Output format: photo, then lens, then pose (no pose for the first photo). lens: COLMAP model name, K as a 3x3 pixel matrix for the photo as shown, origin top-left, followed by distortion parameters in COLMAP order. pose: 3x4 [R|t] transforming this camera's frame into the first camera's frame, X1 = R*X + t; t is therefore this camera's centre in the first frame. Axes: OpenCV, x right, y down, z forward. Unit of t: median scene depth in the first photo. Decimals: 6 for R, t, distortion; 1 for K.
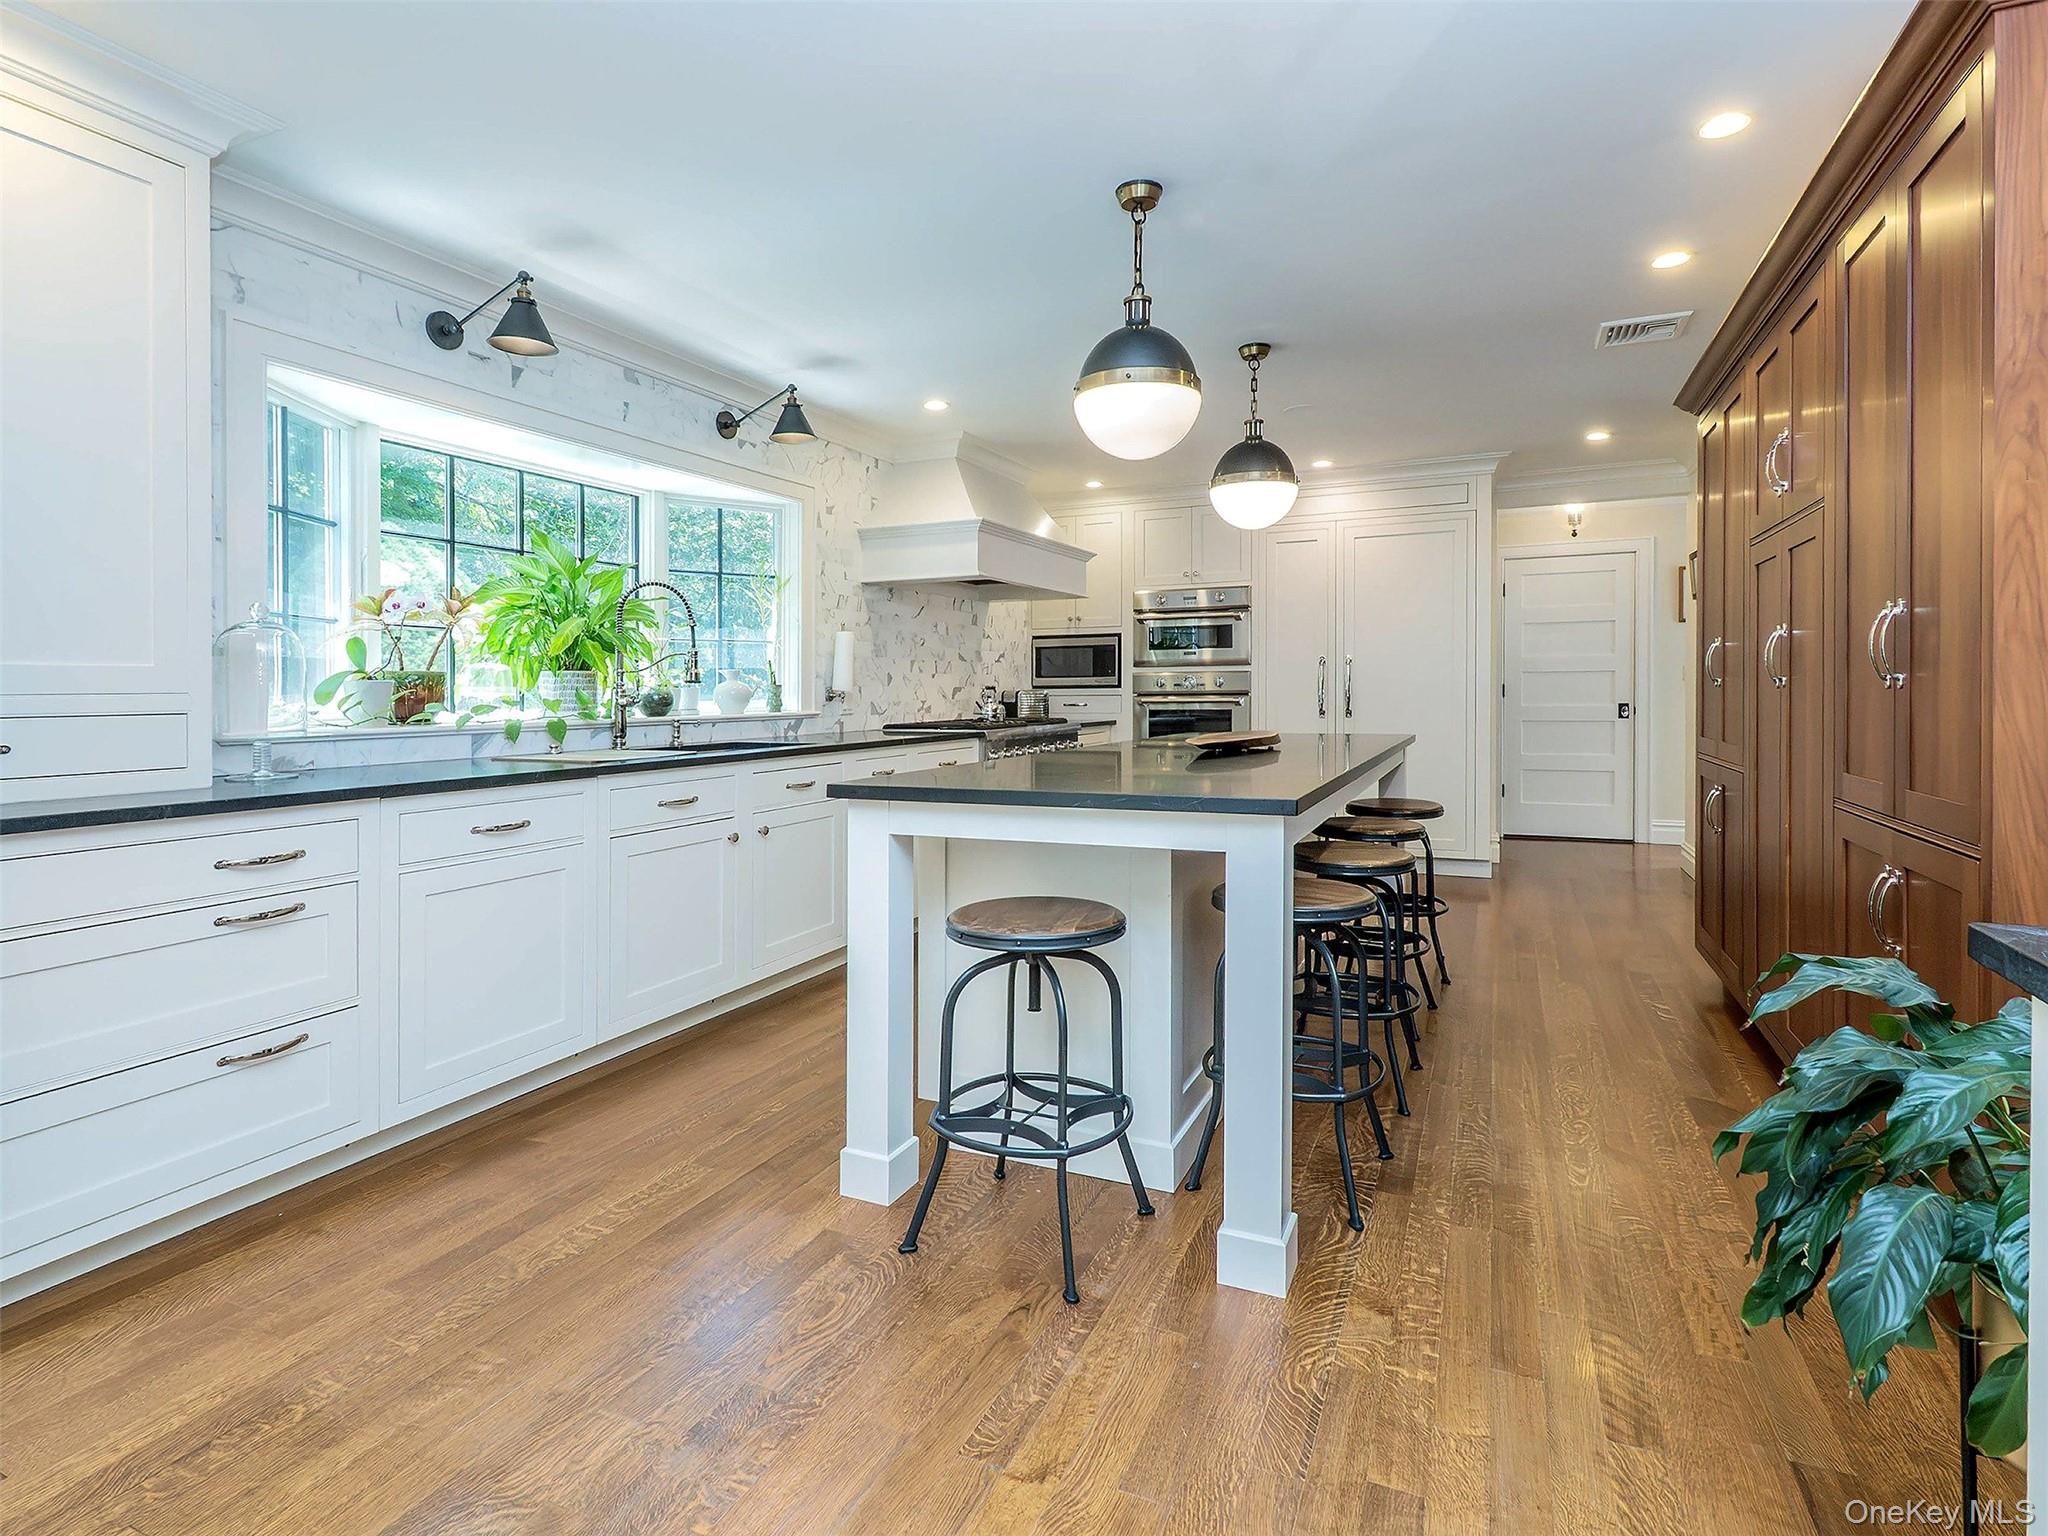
lens RADIAL K [[1008.8, 0, 1022.4], [0, 1008.8, 741.5], [0, 0, 1]] dist [0.005261, 0.001083]
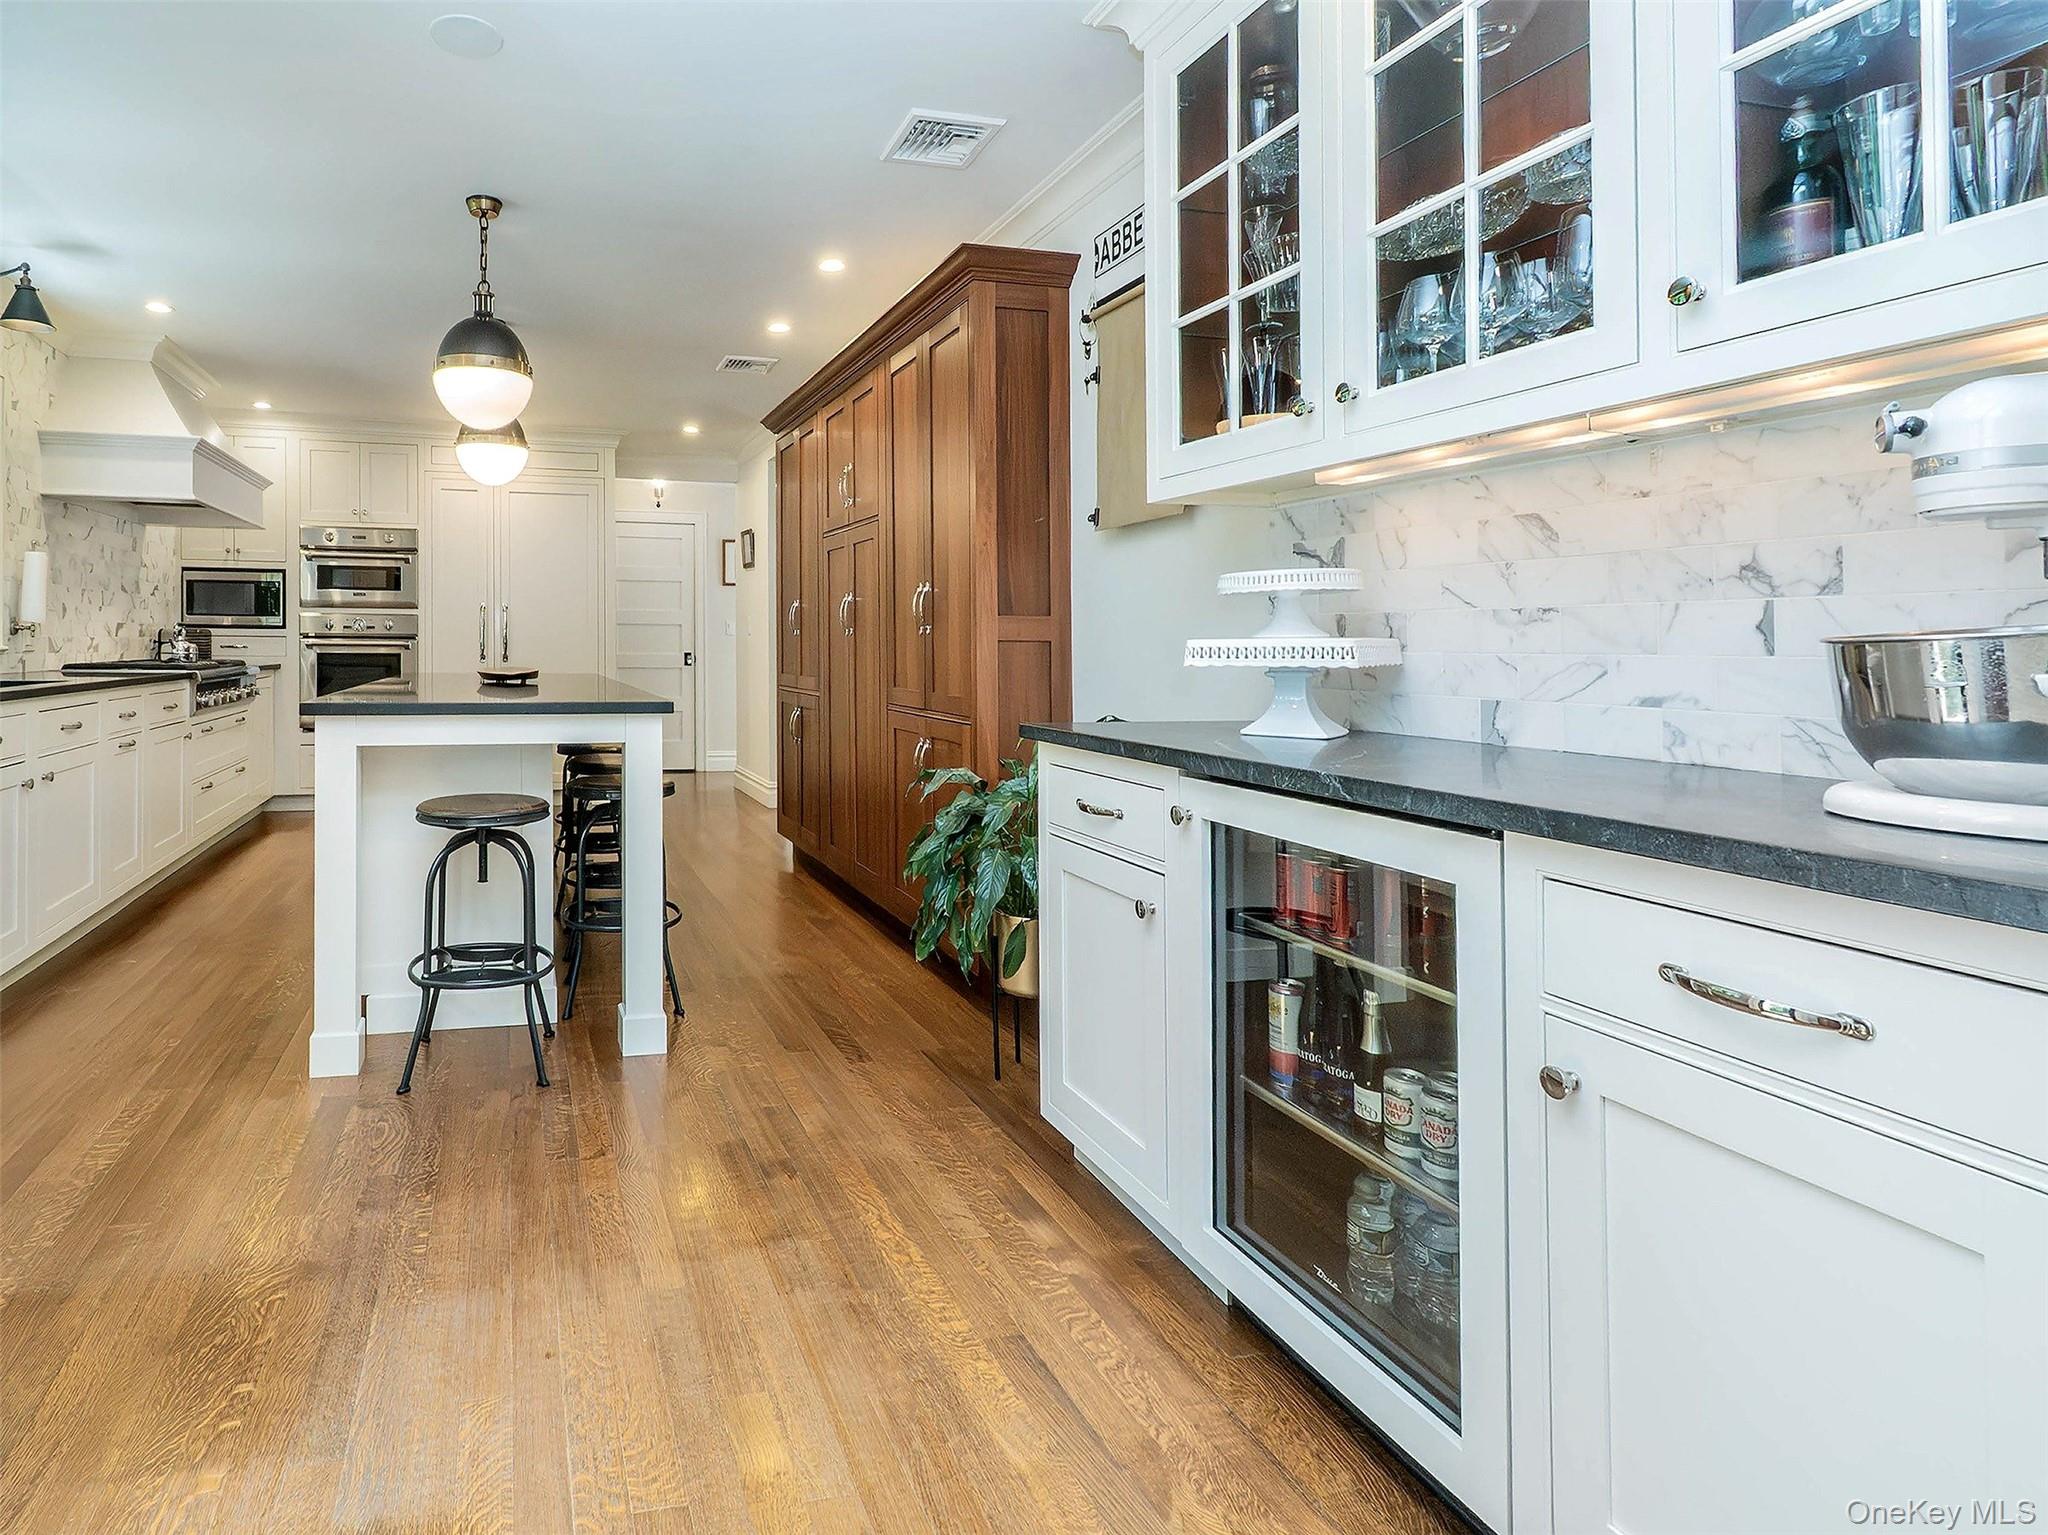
lens RADIAL K [[1043.5, 0, 1028.1], [0, 1043.5, 793.2], [0, 0, 1]] dist [0.001496, 0.000505]
pose [[0.619526, -0.103450, 0.778130, -0.304589], [0.033190, 0.993844, 0.105704, 0.023187], [-0.784274, -0.039661, 0.619145, -0.175605]]
